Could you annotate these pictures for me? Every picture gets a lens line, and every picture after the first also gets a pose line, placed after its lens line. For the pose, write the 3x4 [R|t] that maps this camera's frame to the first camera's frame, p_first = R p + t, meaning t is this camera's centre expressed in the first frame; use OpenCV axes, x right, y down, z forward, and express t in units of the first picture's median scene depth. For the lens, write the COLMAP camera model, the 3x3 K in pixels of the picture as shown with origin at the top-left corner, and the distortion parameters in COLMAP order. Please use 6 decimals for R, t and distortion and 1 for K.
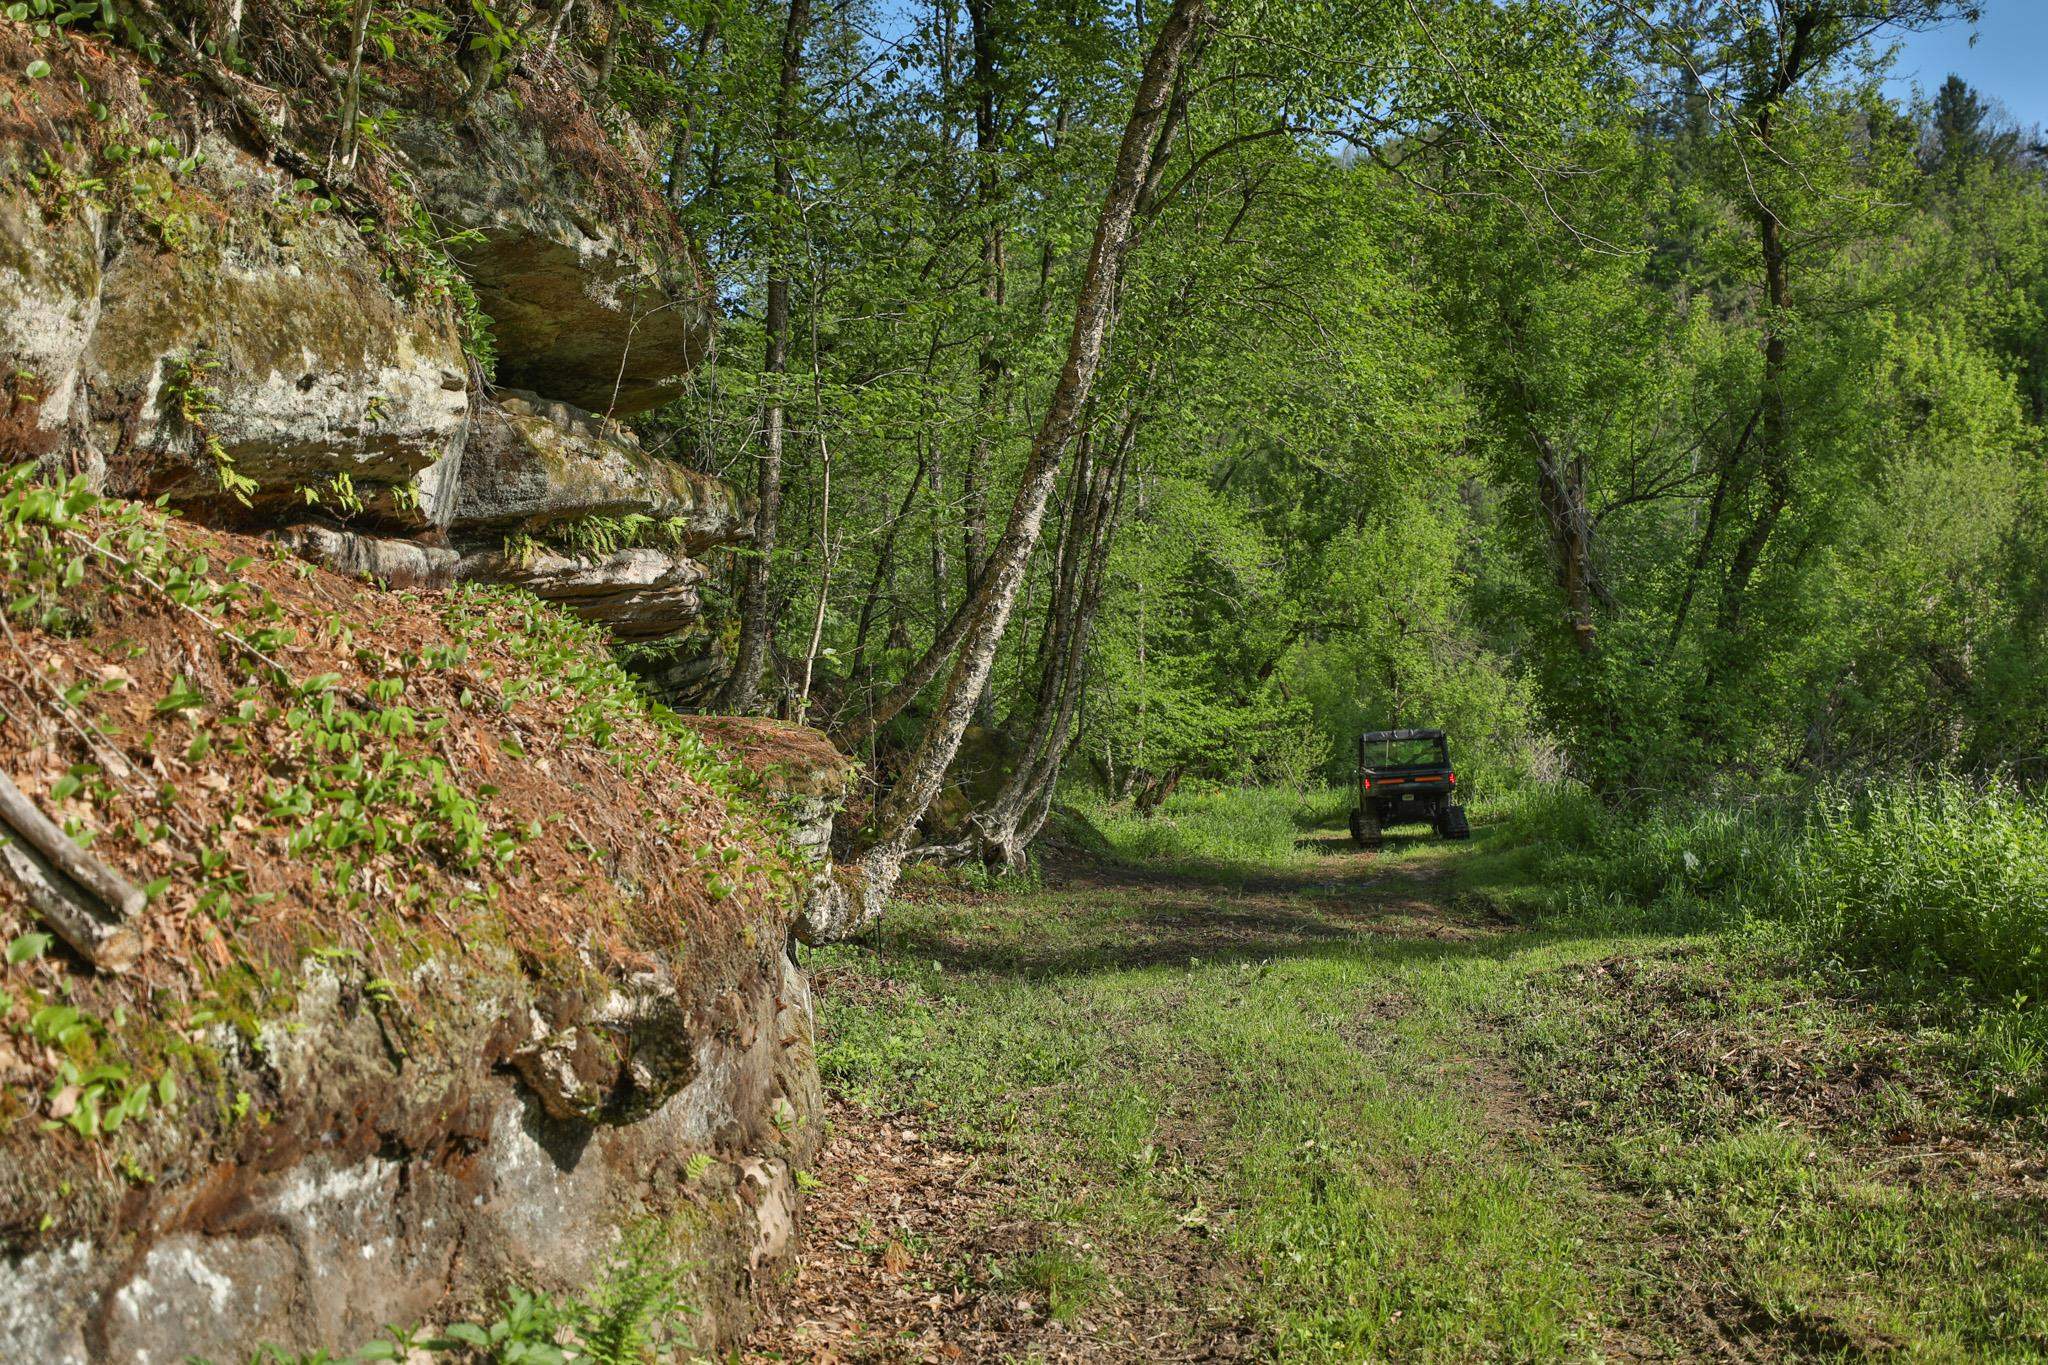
lens RADIAL K [[2082.0, 0, 1024.1], [0, 2082.0, 682.3], [0, 0, 1]] dist [0.074147, 0.000000]
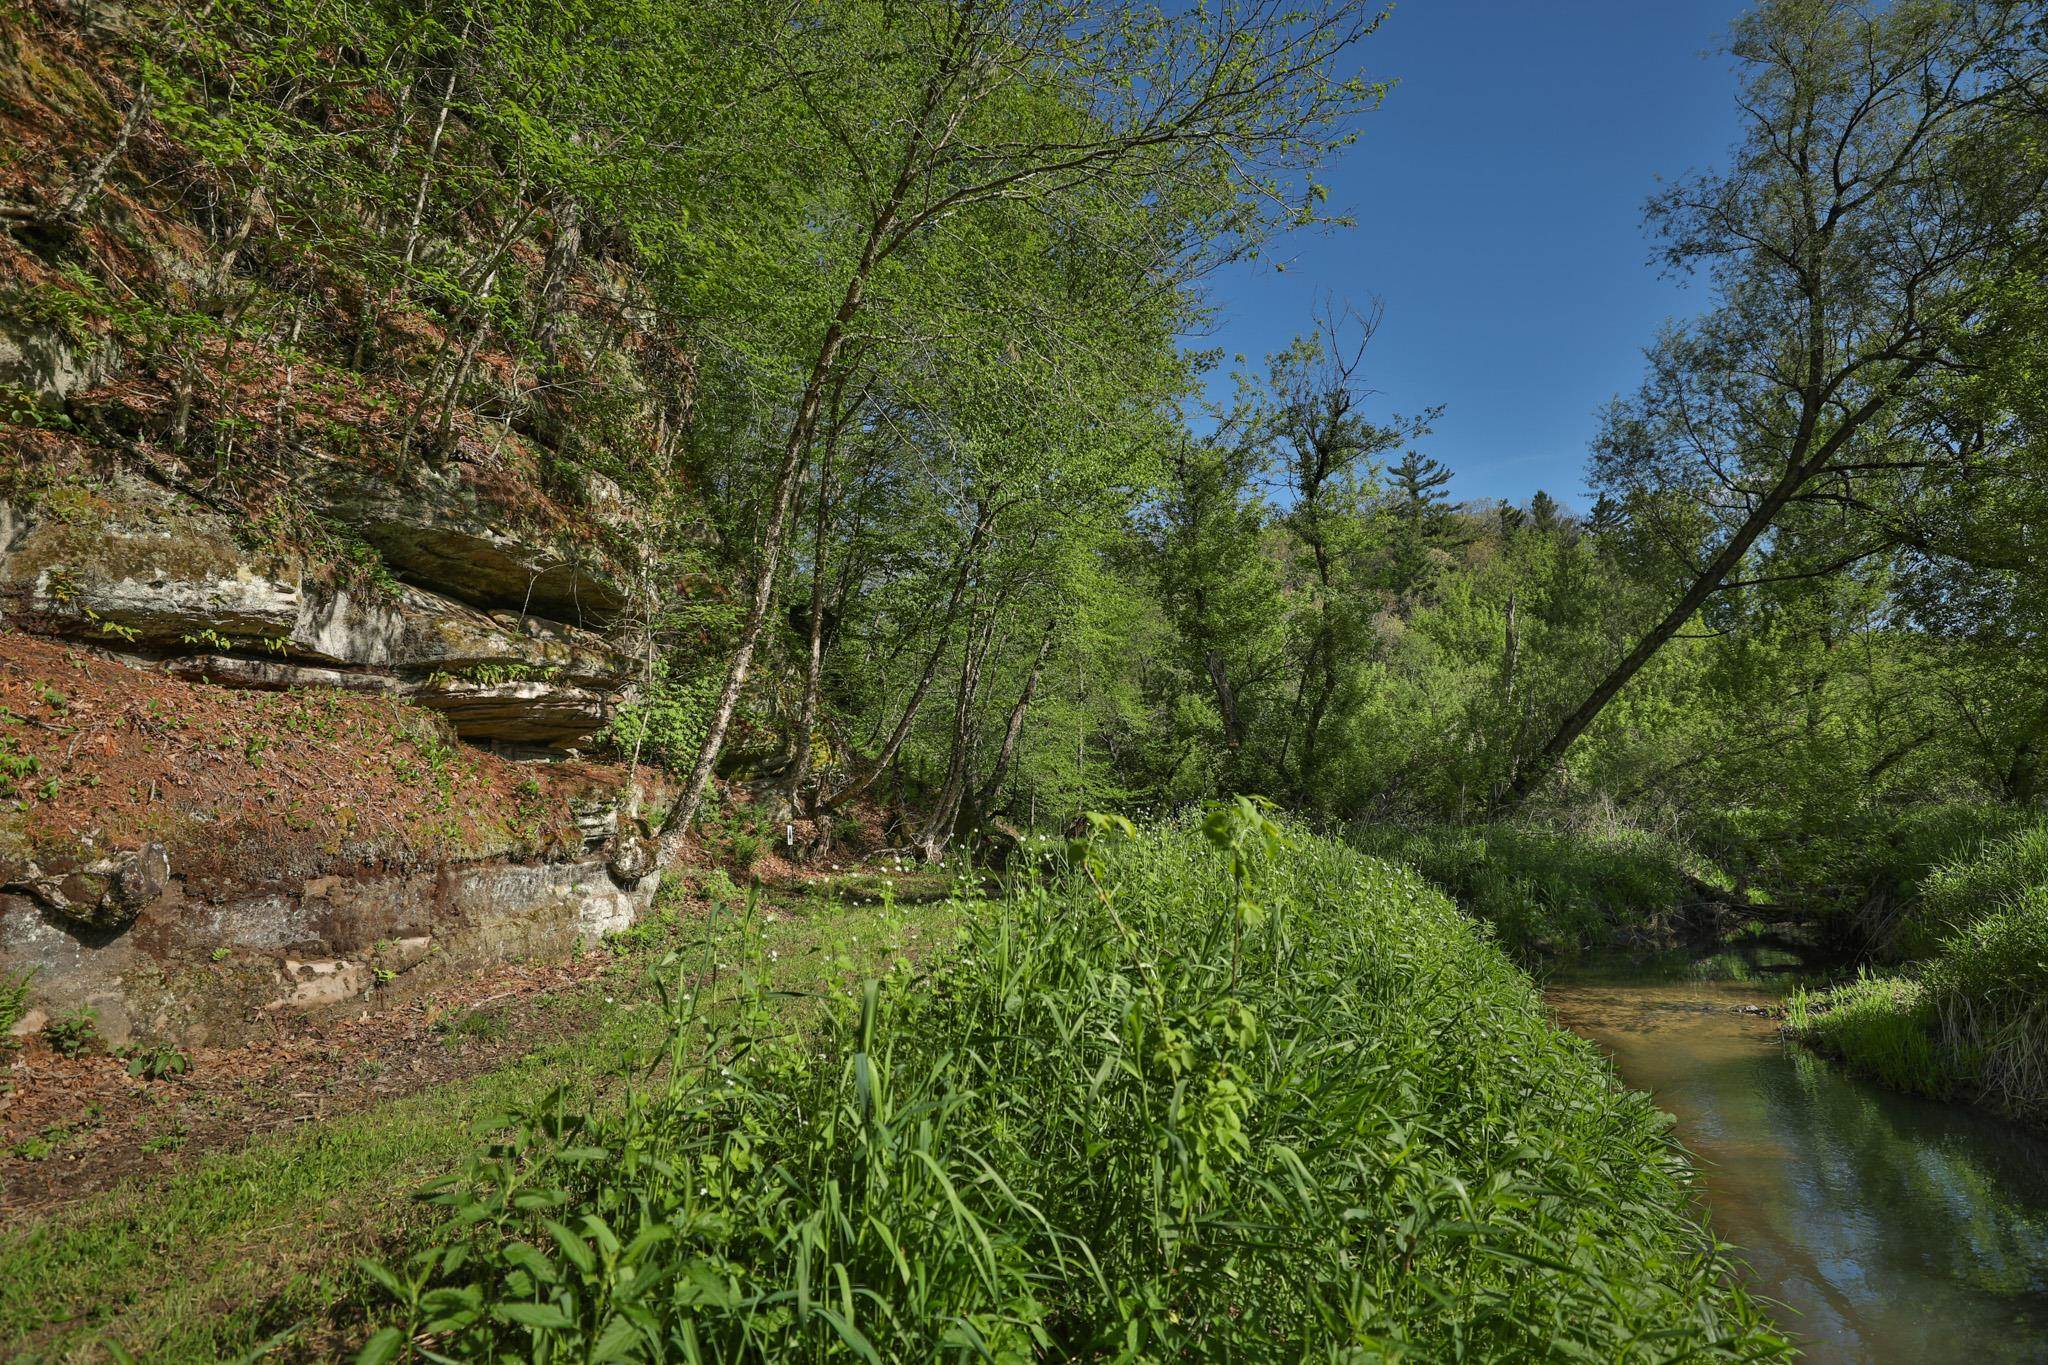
lens RADIAL K [[1011.2, 0, 1024.0], [0, 1011.2, 682.9], [0, 0, 1]] dist [-0.016152, 0.000742]
pose [[0.995660, 0.001525, -0.093048, 0.591116], [-0.010783, 0.995022, -0.099068, 0.046423], [0.092434, 0.099642, 0.990721, 0.068206]]
